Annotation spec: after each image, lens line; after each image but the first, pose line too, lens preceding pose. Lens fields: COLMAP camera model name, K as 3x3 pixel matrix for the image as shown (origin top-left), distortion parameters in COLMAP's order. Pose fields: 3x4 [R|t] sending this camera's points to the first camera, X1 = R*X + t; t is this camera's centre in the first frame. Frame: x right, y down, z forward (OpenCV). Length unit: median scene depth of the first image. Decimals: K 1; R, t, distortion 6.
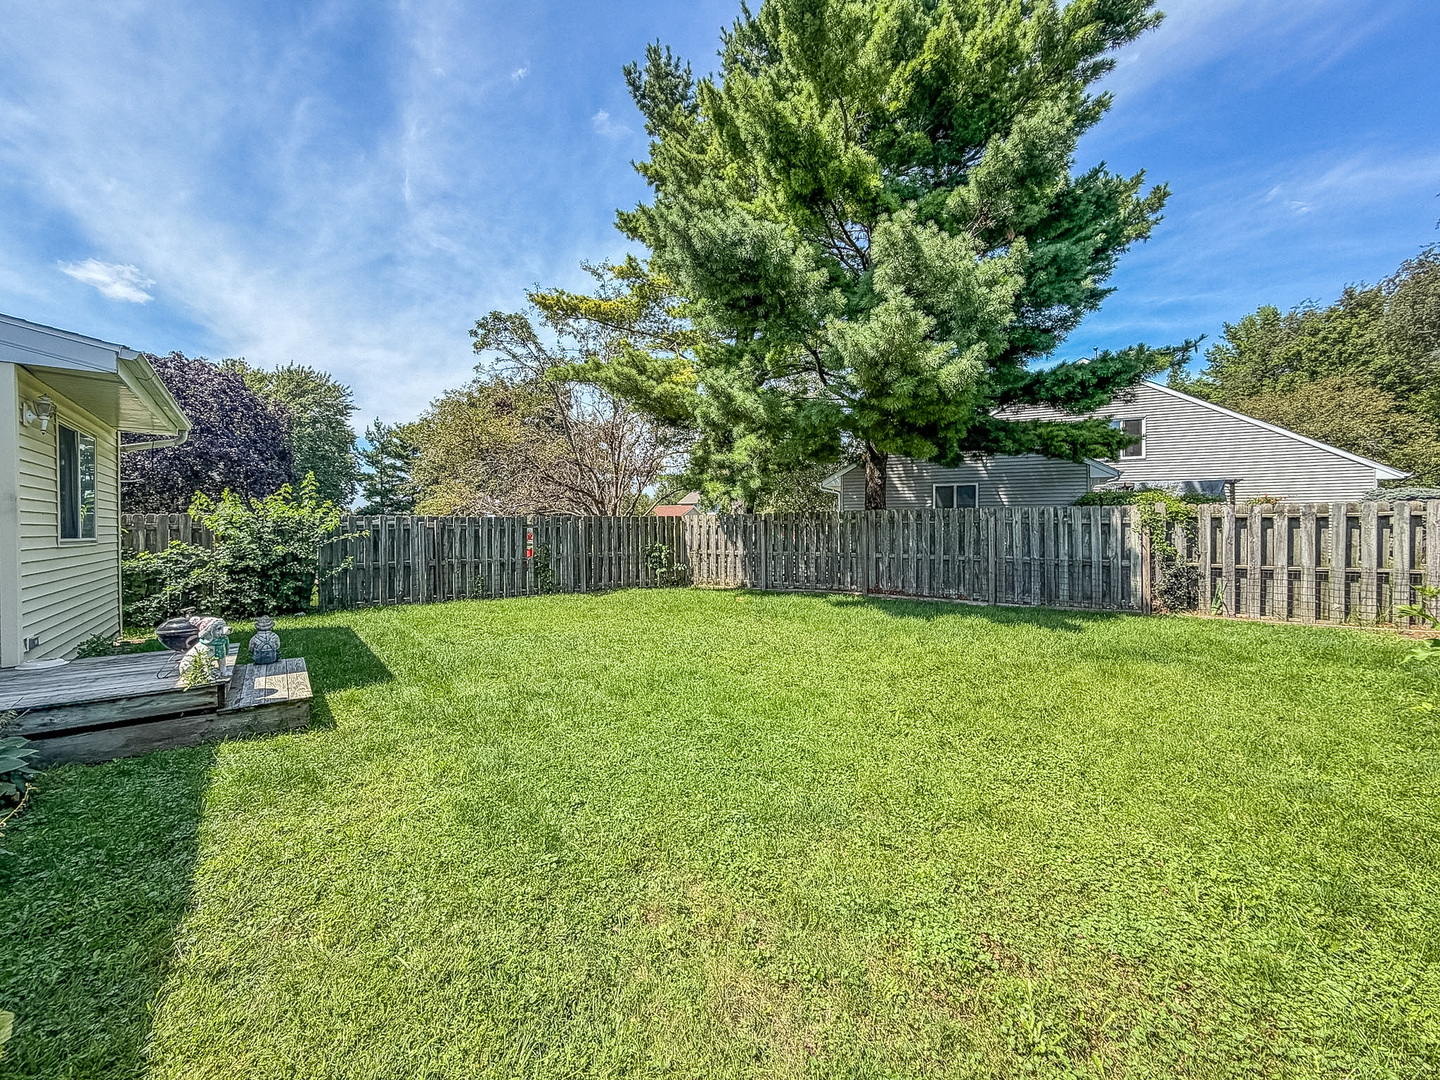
lens RADIAL K [[584.3, 0, 692.8], [0, 584.3, 540.7], [0, 0, 1]] dist [0.000589, -0.000233]
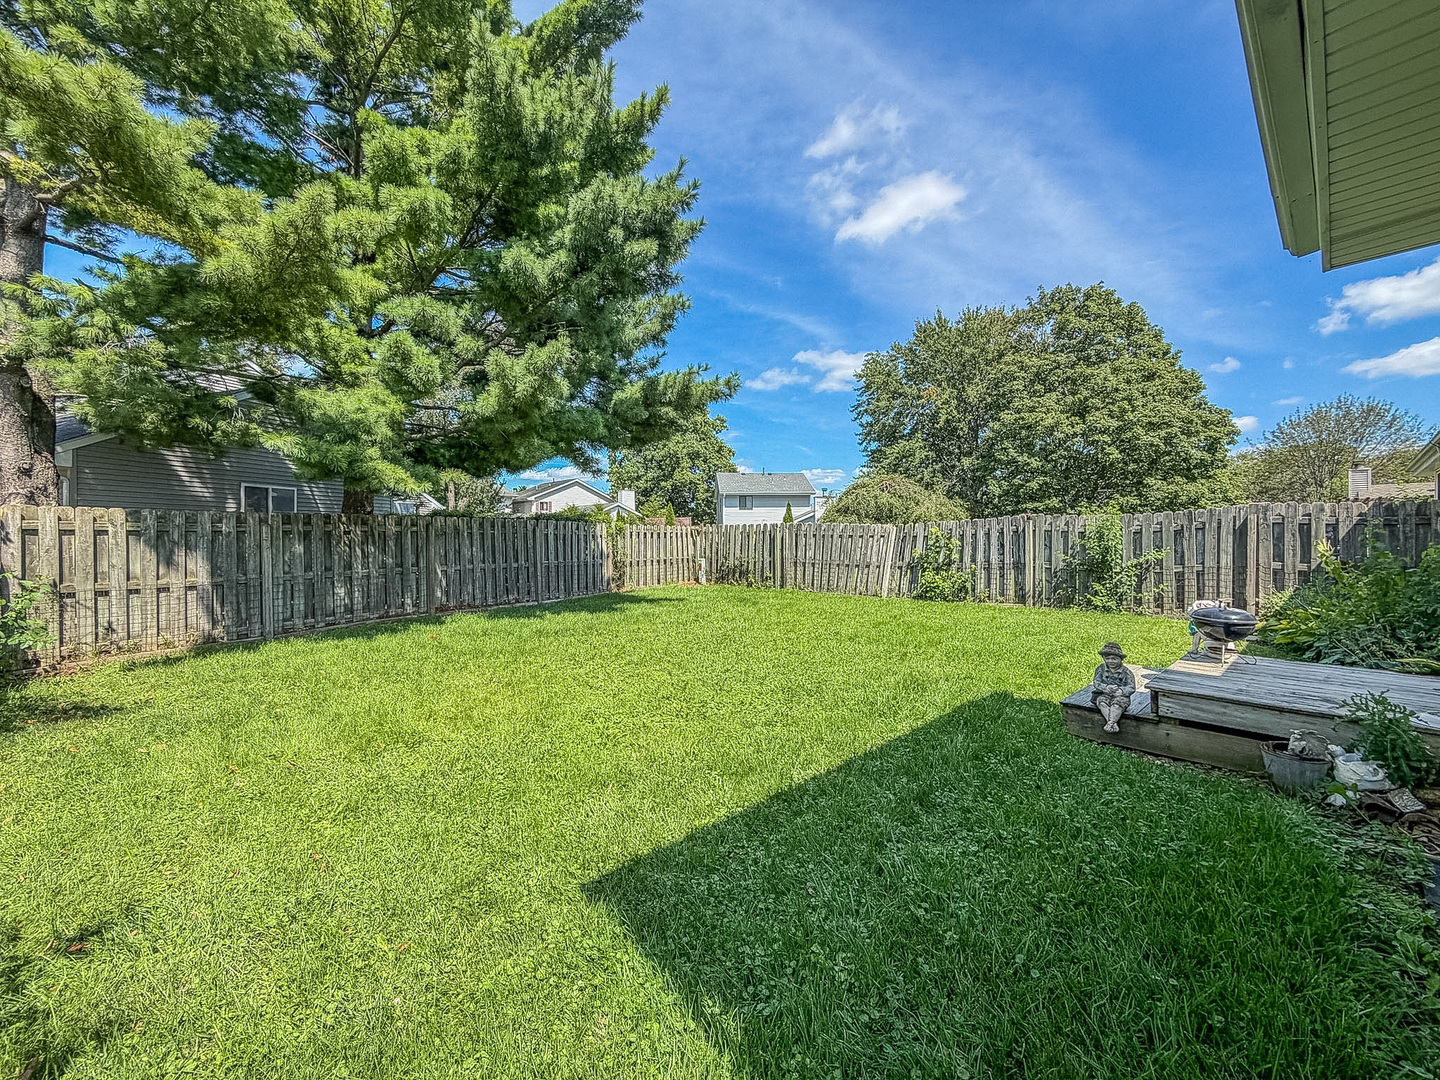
lens RADIAL K [[584.3, 0, 692.8], [0, 584.3, 540.7], [0, 0, 1]] dist [0.000589, -0.000233]
pose [[-0.103906, 0.003916, 0.994579, -0.611425], [0.028804, 0.999585, -0.000927, -0.004995], [-0.994170, 0.028551, -0.103976, 0.725558]]
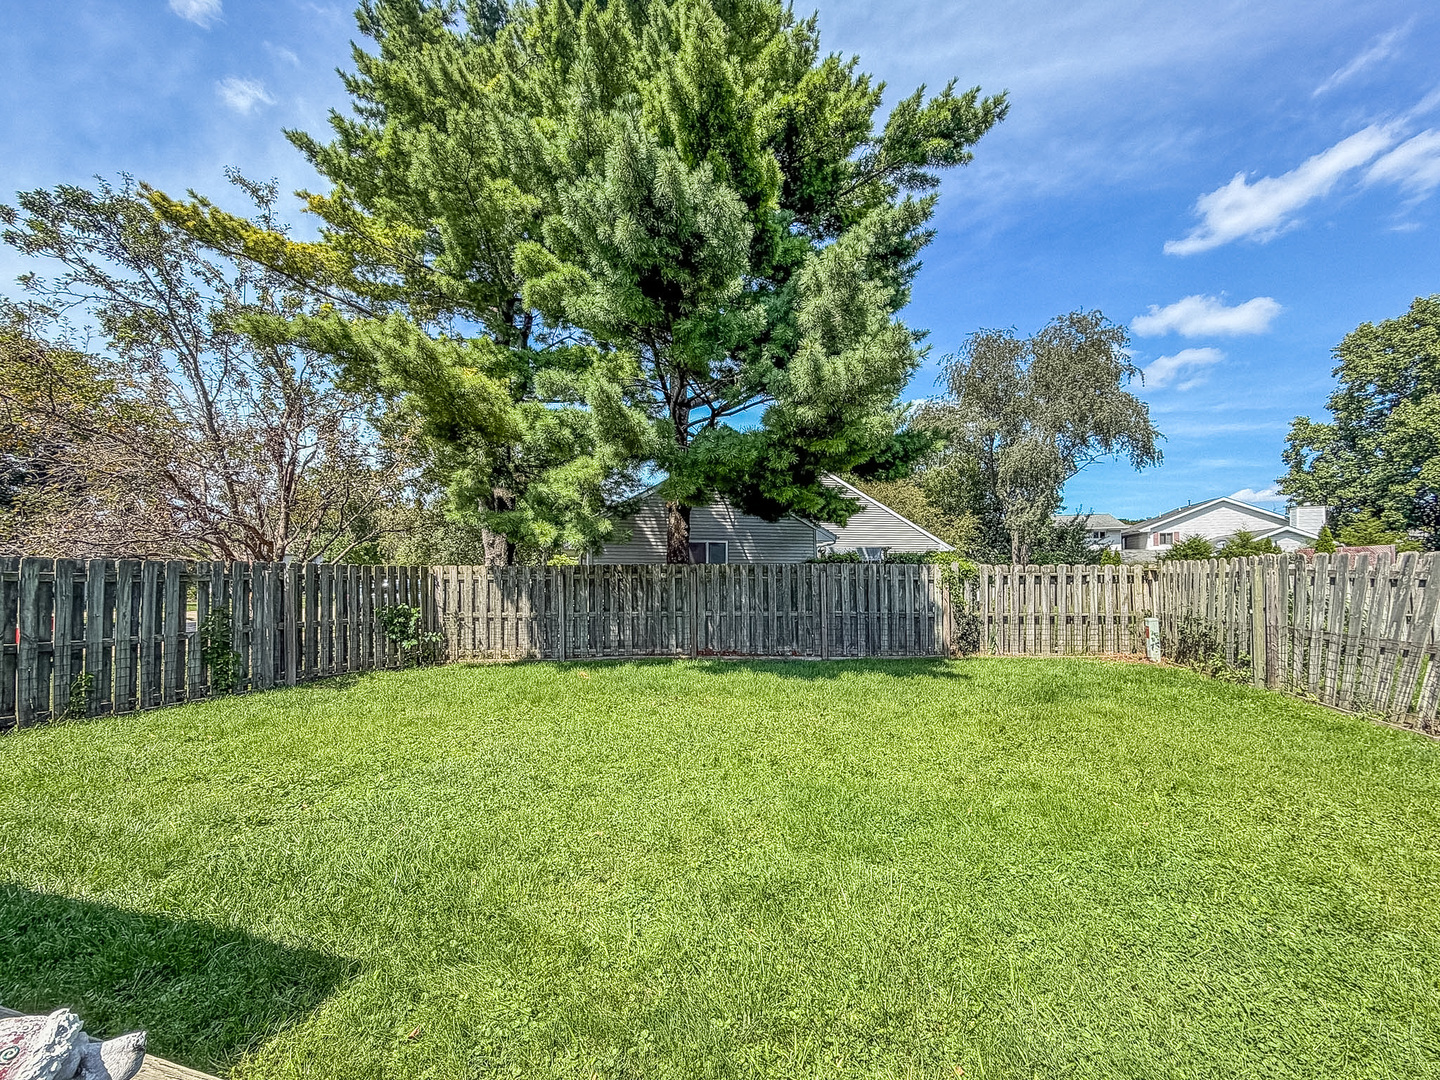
lens RADIAL K [[614.1, 0, 720.4], [0, 614.1, 578.8], [0, 0, 1]] dist [0.001347, 0.000173]
pose [[0.796685, 0.009298, 0.604324, -0.250358], [0.011633, 0.999461, -0.030713, 0.000442], [-0.604283, 0.031499, 0.796147, 0.227195]]
